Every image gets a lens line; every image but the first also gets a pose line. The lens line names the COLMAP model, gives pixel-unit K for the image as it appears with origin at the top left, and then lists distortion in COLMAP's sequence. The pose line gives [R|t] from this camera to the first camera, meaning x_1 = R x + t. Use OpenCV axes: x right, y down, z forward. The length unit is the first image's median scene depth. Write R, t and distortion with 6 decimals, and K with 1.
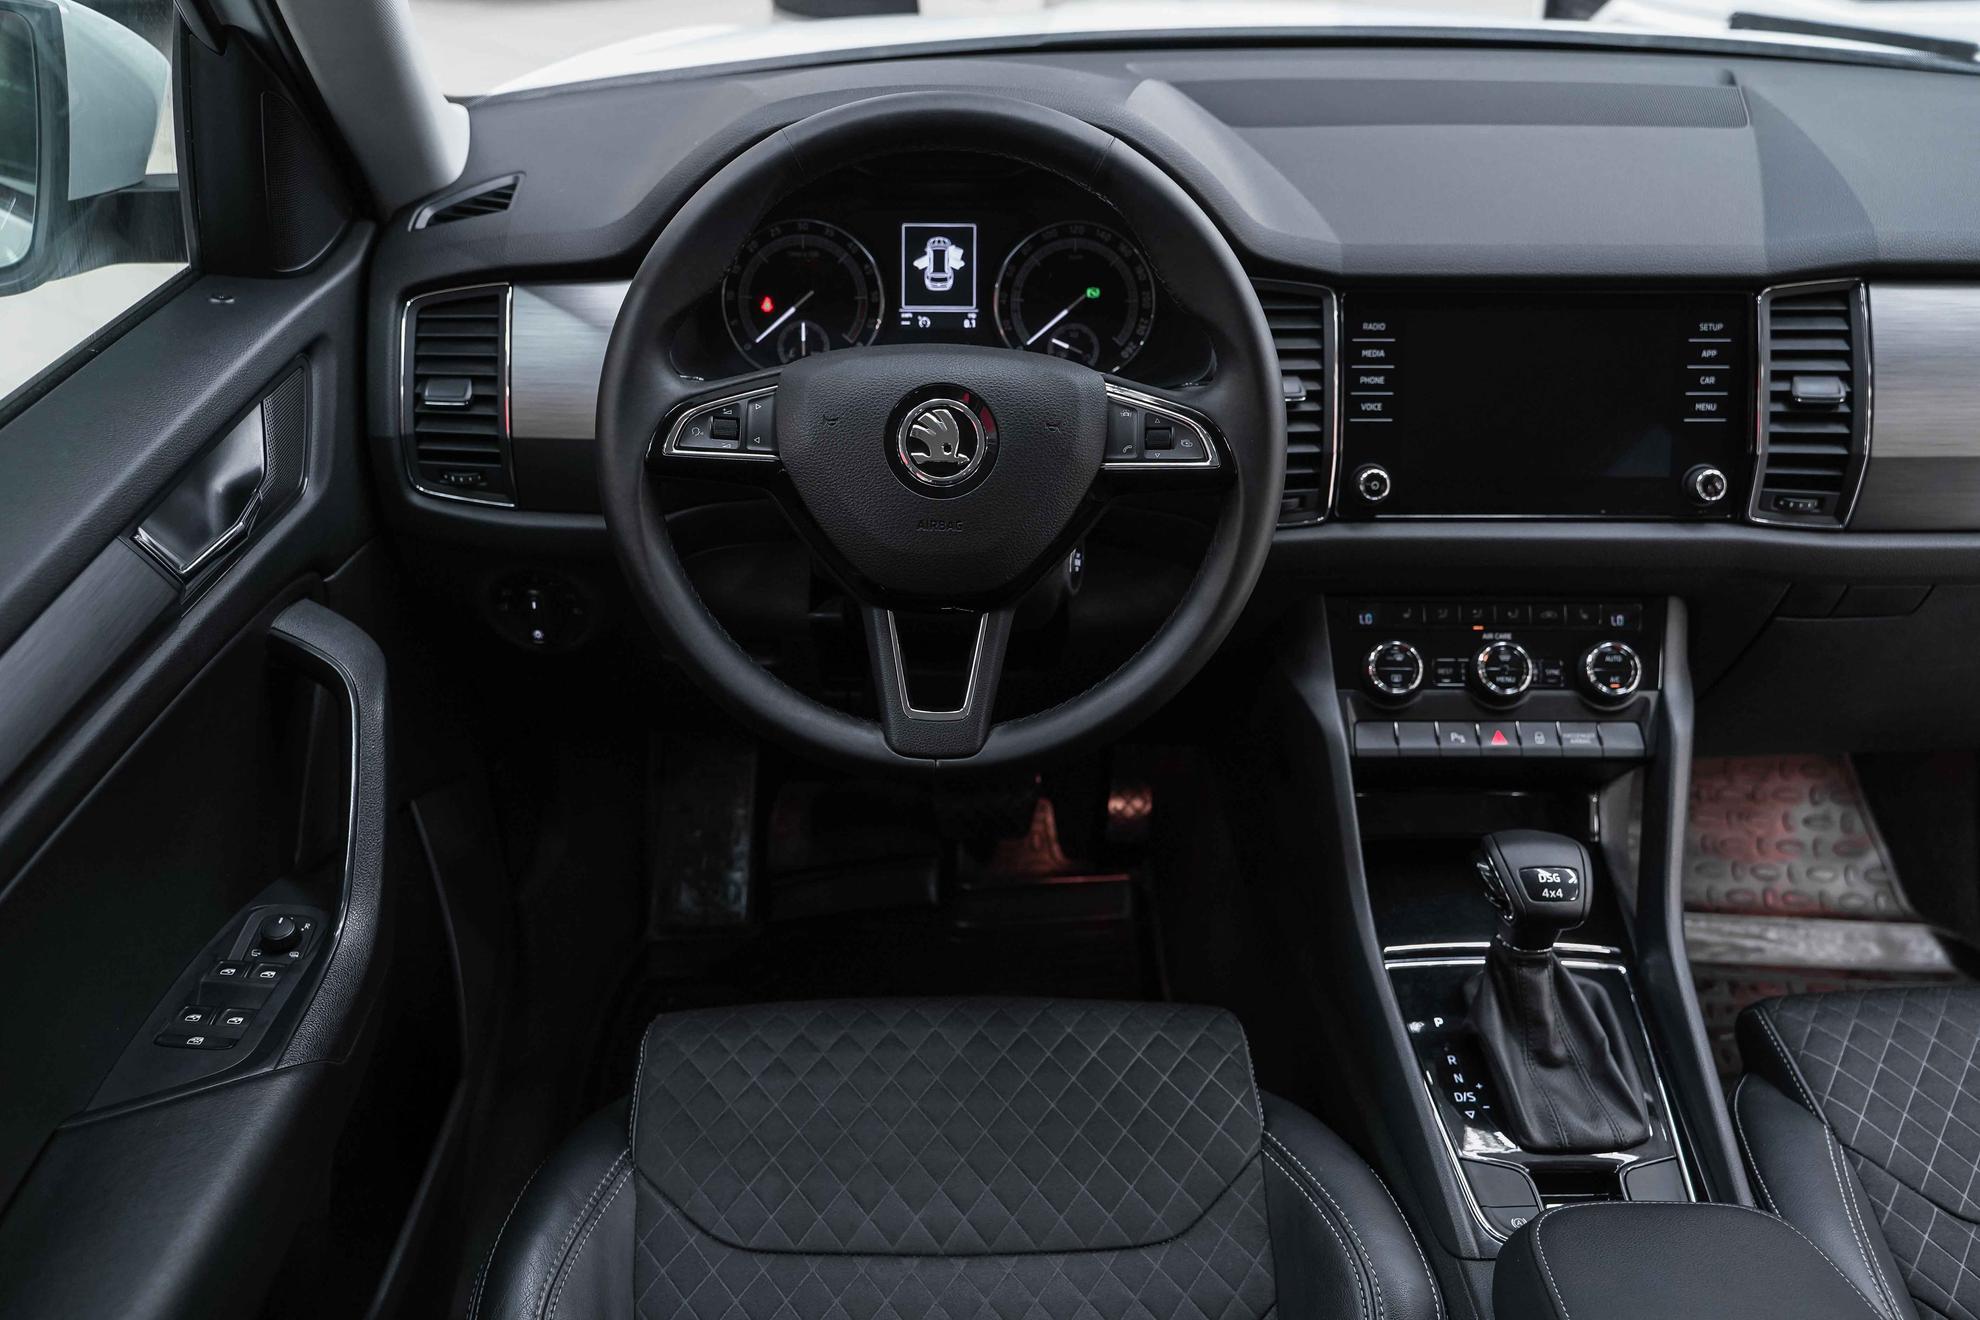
lens RADIAL K [[1658.0, 0, 987.1], [0, 1658.0, 670.6], [0, 0, 1]] dist [0.004626, 0.013183]
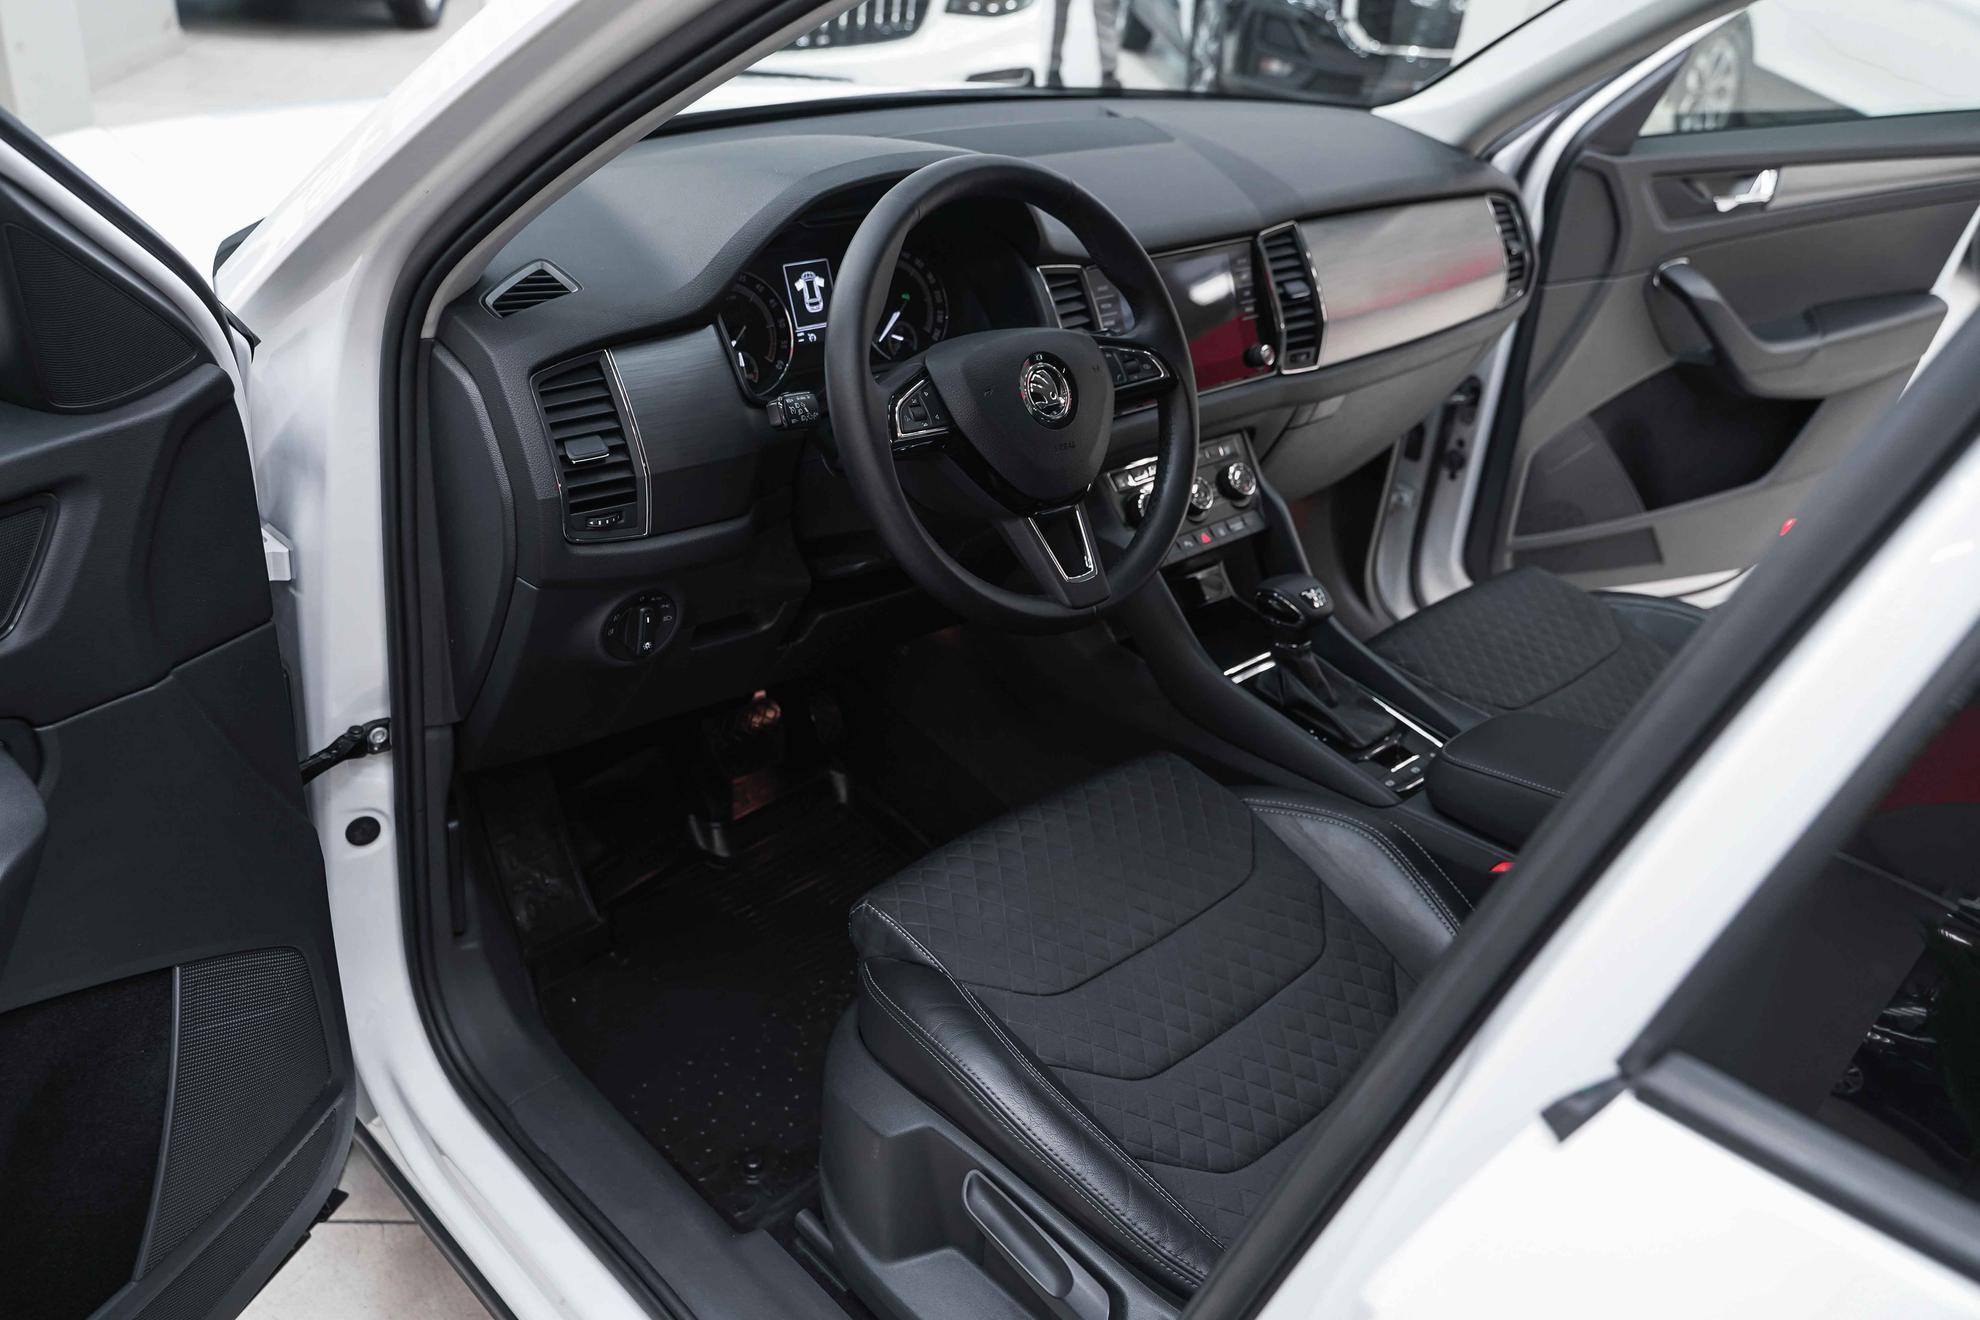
lens RADIAL K [[1608.0, 0, 990.0], [0, 1608.0, 660.0], [0, 0, 1]] dist [0.009685, 0.005941]
pose [[0.727463, -0.279223, 0.626764, -0.847446], [0.291712, 0.952648, 0.085824, -0.041394], [-0.621049, 0.120401, 0.774469, -0.024457]]
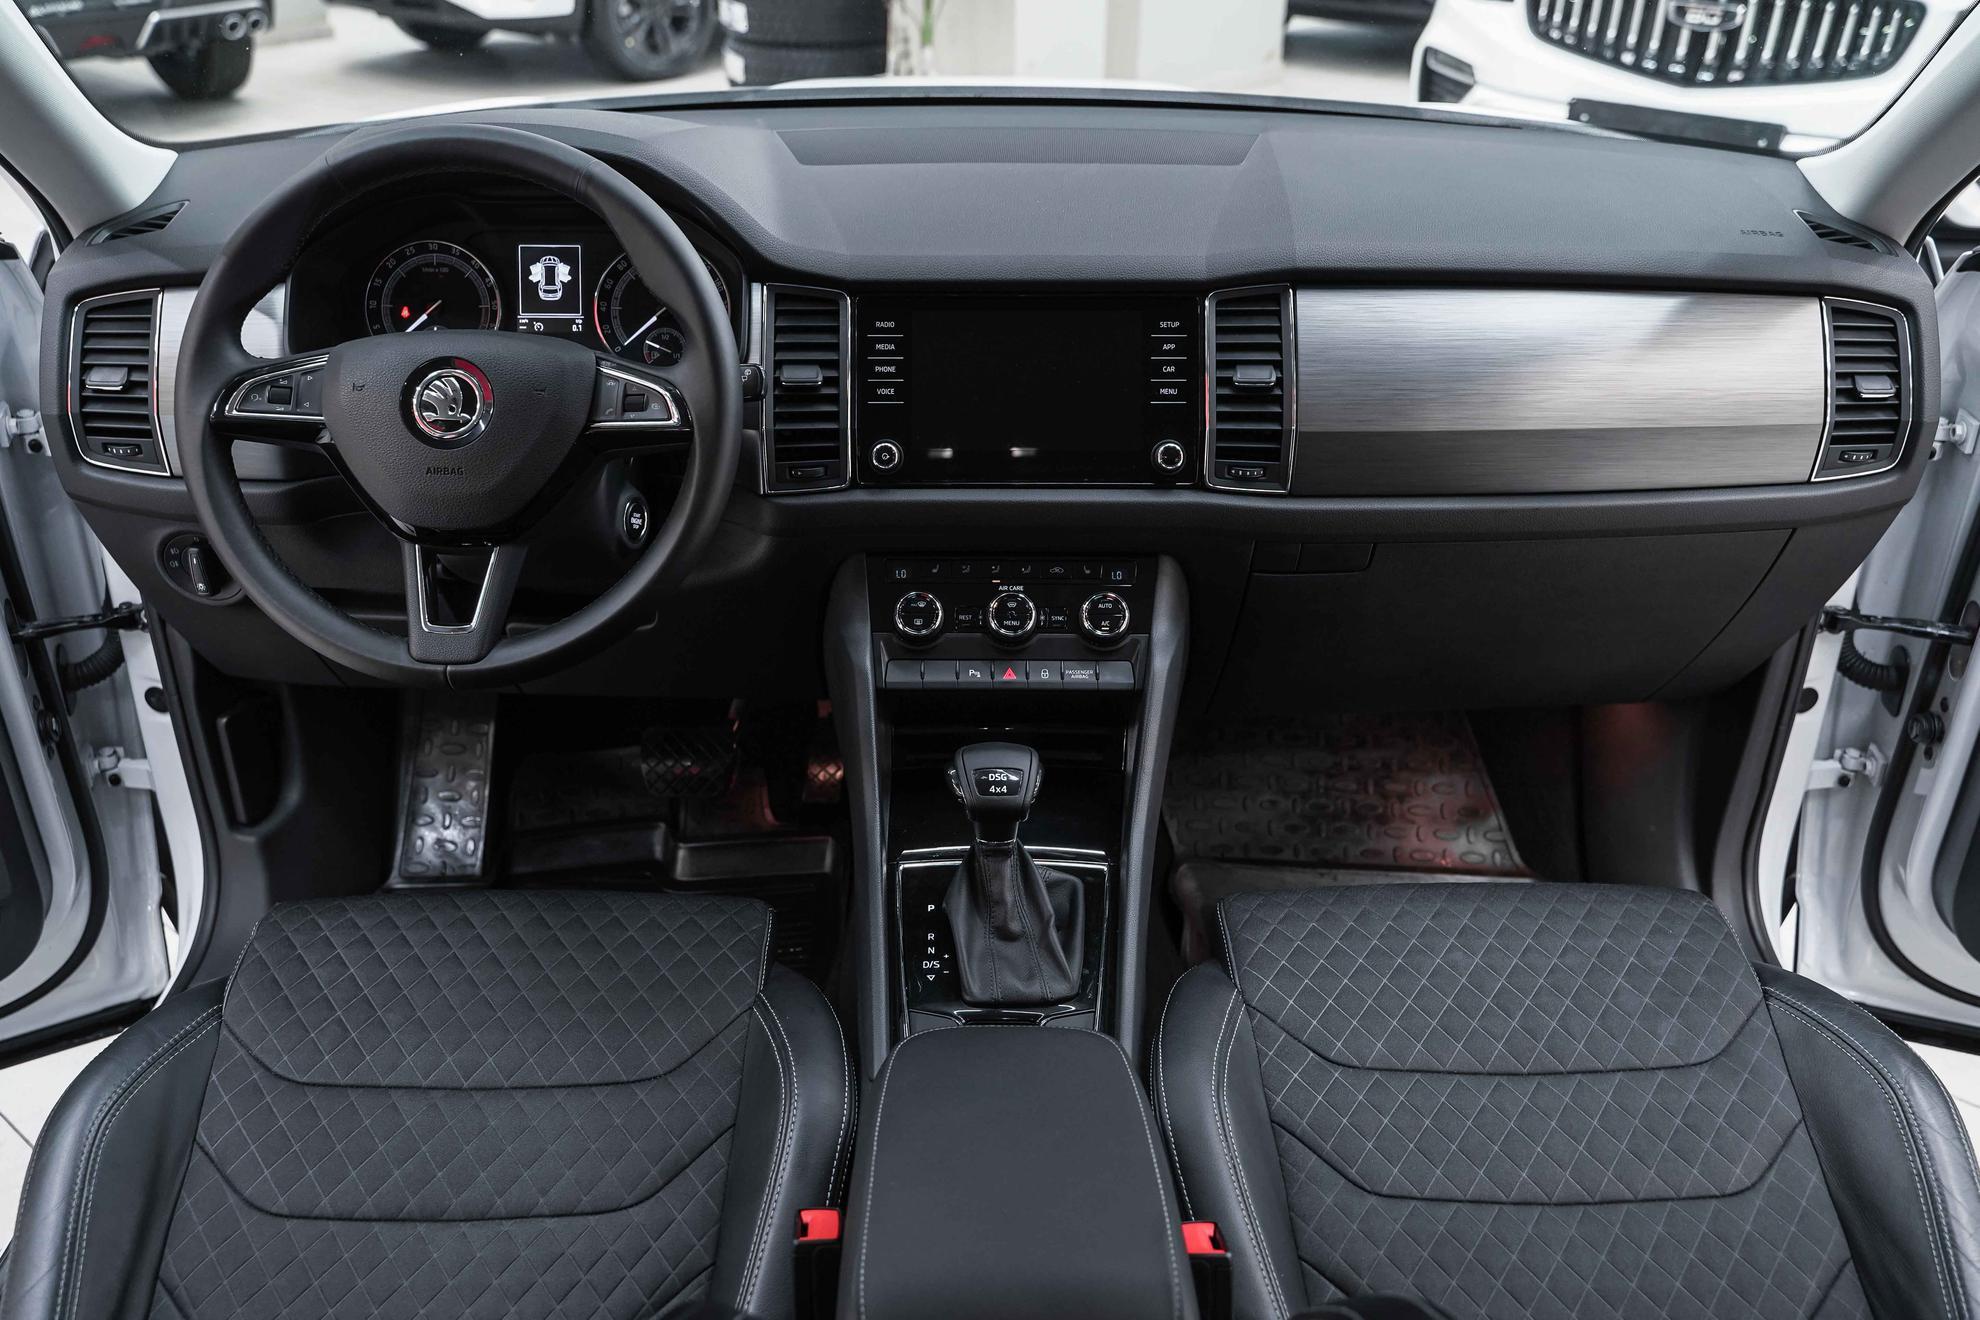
lens RADIAL K [[1608.0, 0, 990.0], [0, 1608.0, 660.0], [0, 0, 1]] dist [0.009685, 0.005941]
pose [[0.999905, 0.000103, -0.013809, 0.322588], [-0.000782, 0.998791, -0.049158, 0.090343], [0.013787, 0.049164, 0.998696, -0.143590]]
